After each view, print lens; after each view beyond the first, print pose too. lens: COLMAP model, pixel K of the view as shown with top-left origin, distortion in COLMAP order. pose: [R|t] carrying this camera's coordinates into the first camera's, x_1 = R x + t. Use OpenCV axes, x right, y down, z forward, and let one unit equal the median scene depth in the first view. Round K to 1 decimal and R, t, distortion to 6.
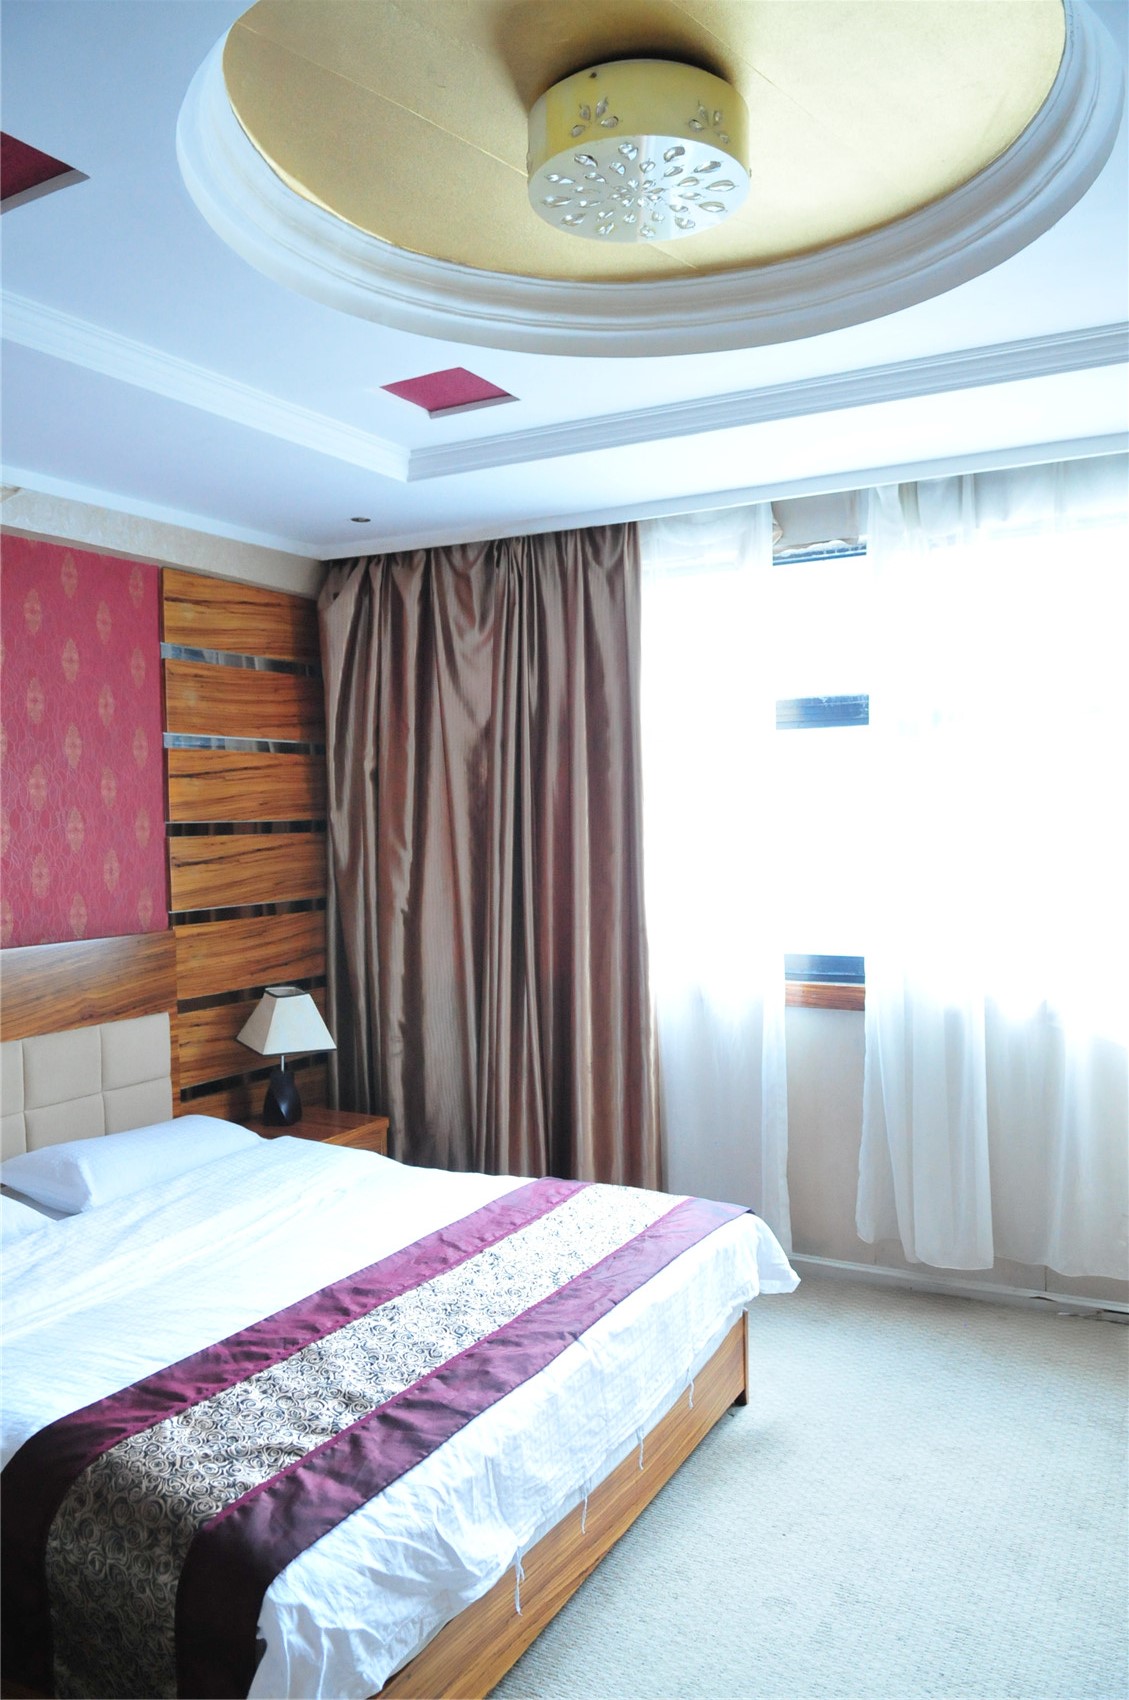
lens RADIAL K [[1251.5, 0, 567.3], [0, 1251.5, 848.1], [0, 0, 1]] dist [-0.025730, -0.021241]
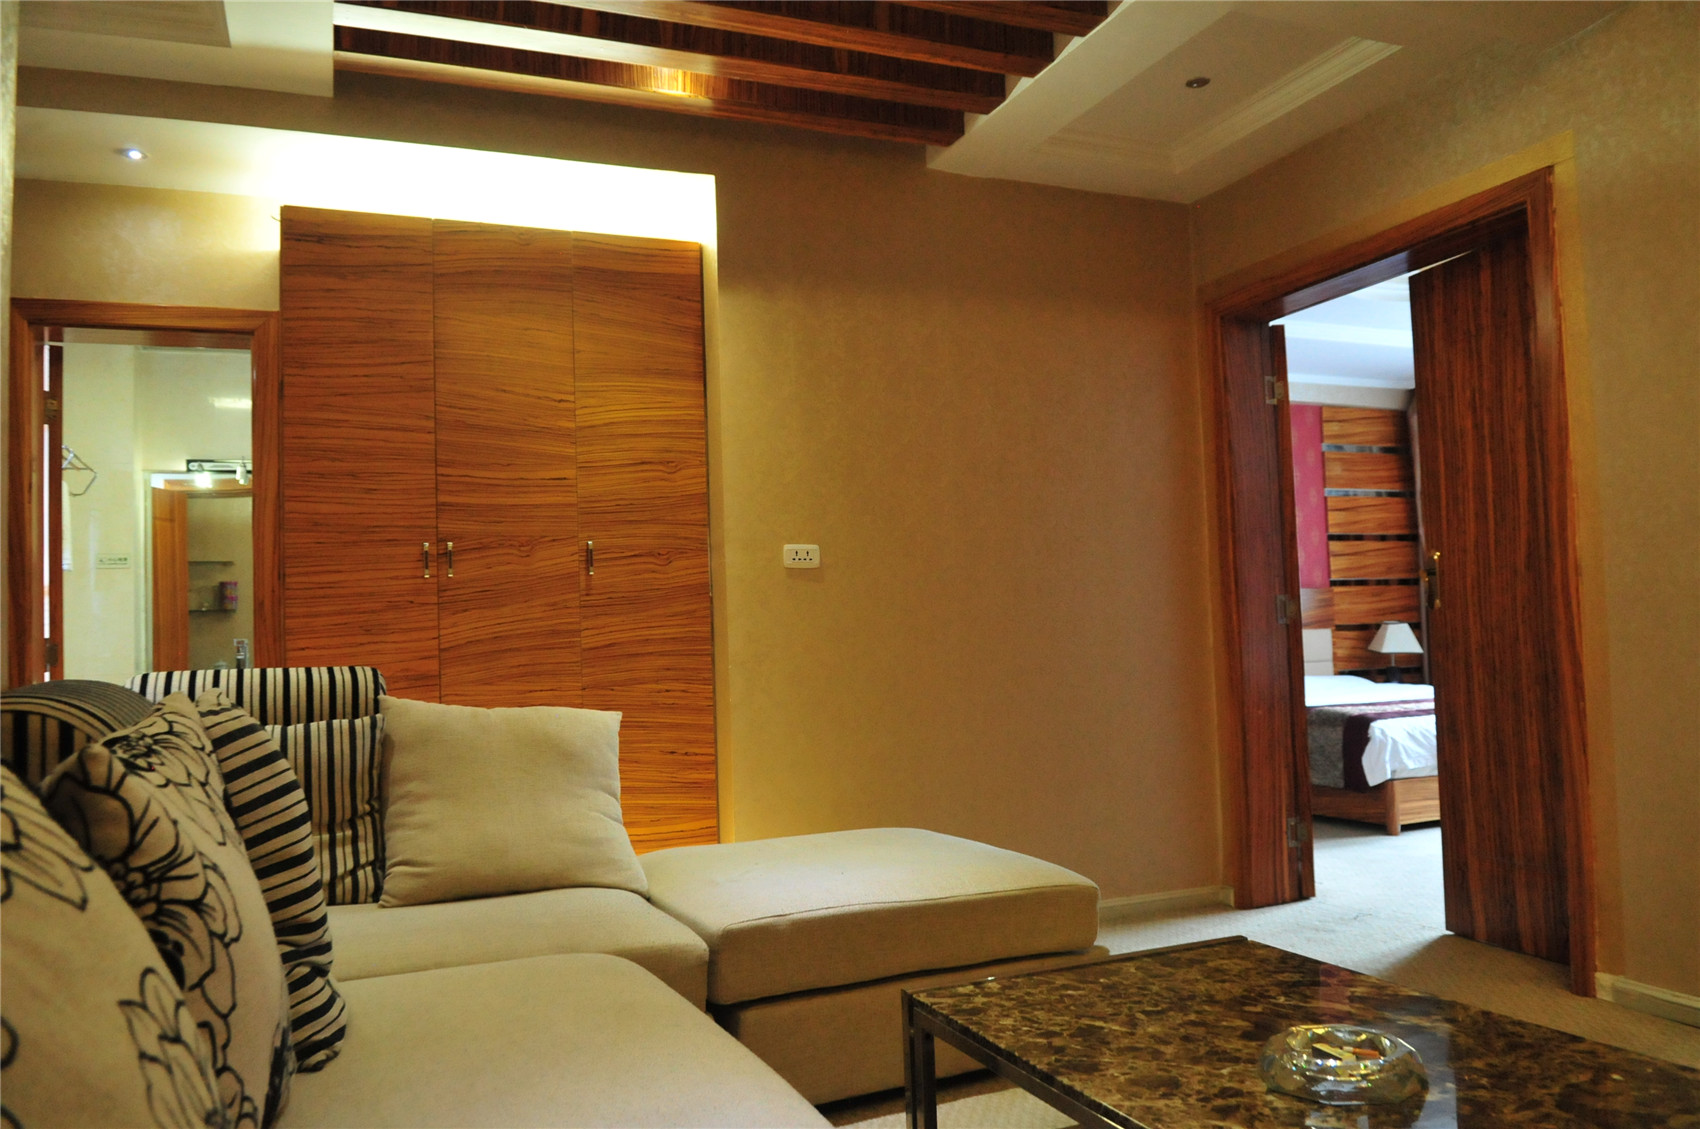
lens RADIAL K [[1251.5, 0, 840.5], [0, 1251.5, 572.9], [0, 0, 1]] dist [-0.025730, -0.021241]
pose [[0.784960, -0.037552, -0.618408, 0.283099], [0.000842, 0.998225, -0.059546, 0.153620], [0.619546, 0.046220, 0.783598, -0.990053]]
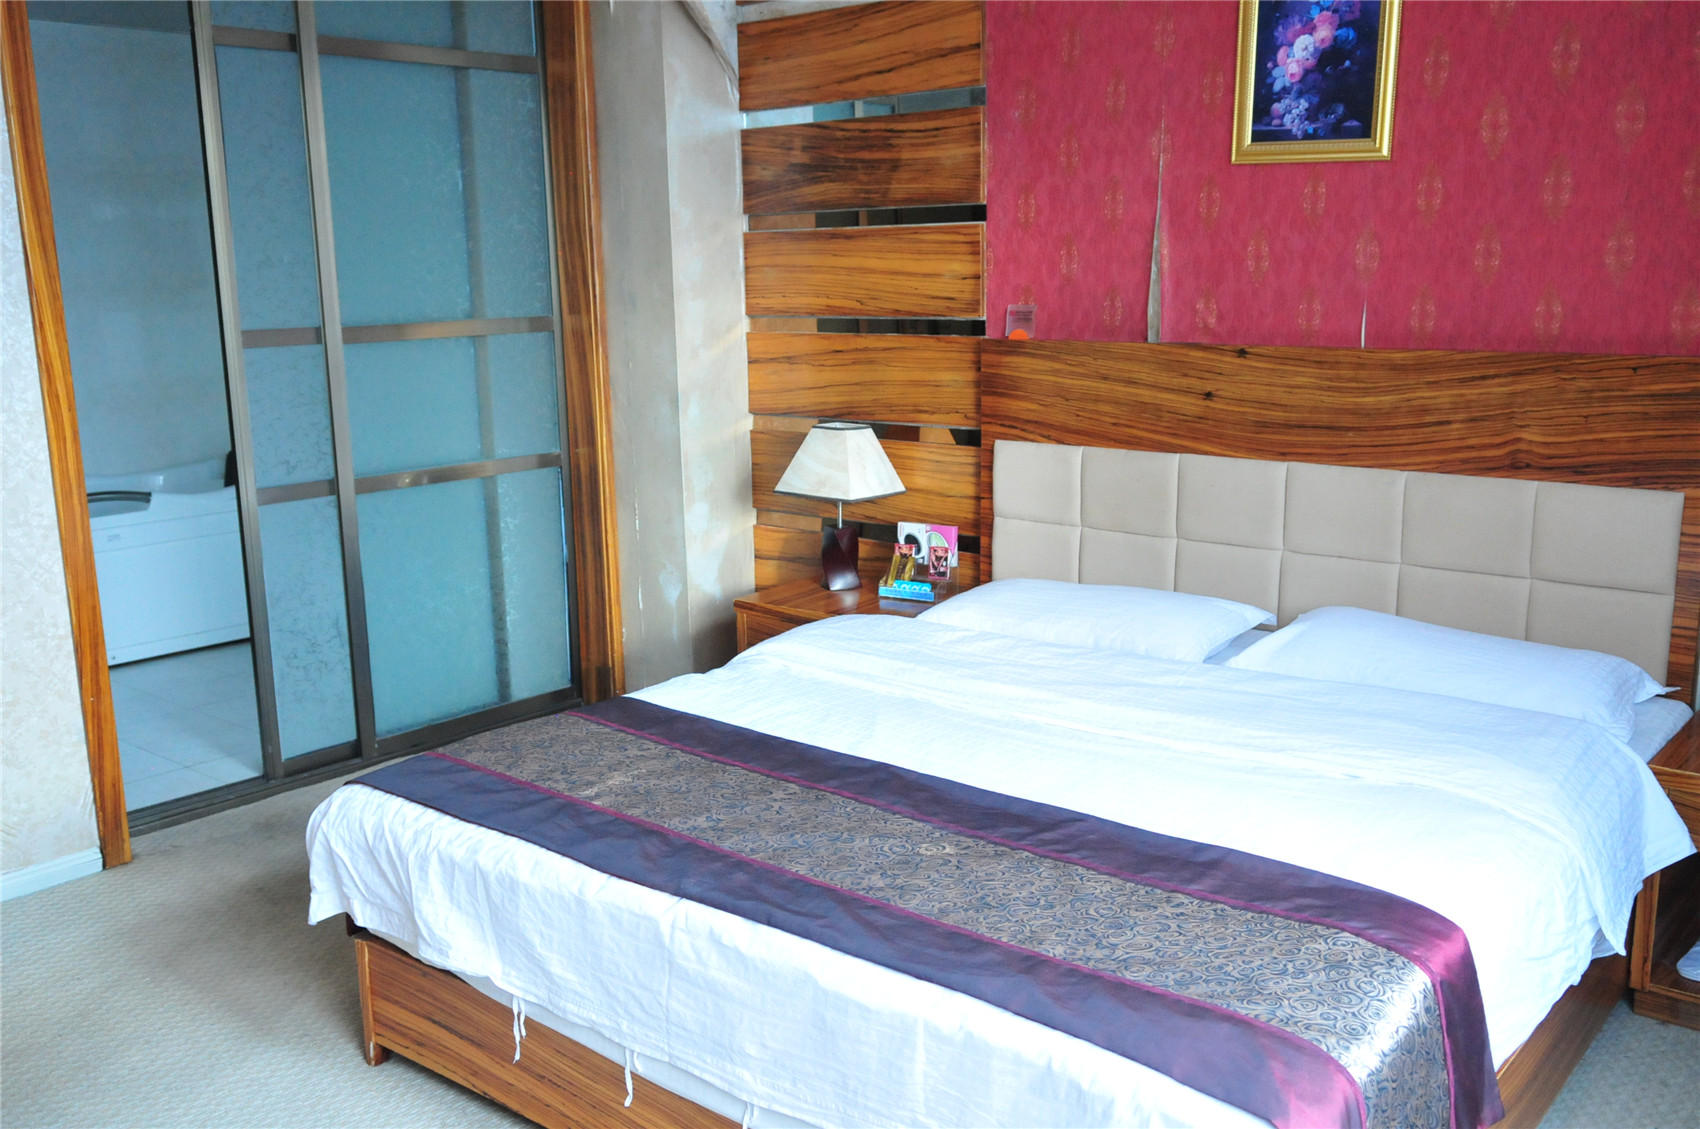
lens RADIAL K [[1495.6, 0, 849.9], [0, 1495.6, 562.8], [0, 0, 1]] dist [0.010477, -0.000906]
pose [[-0.201196, 0.212081, -0.956317, 0.455966], [-0.000693, 0.976250, 0.216648, 0.007616], [0.979551, 0.044251, -0.196270, 0.737488]]
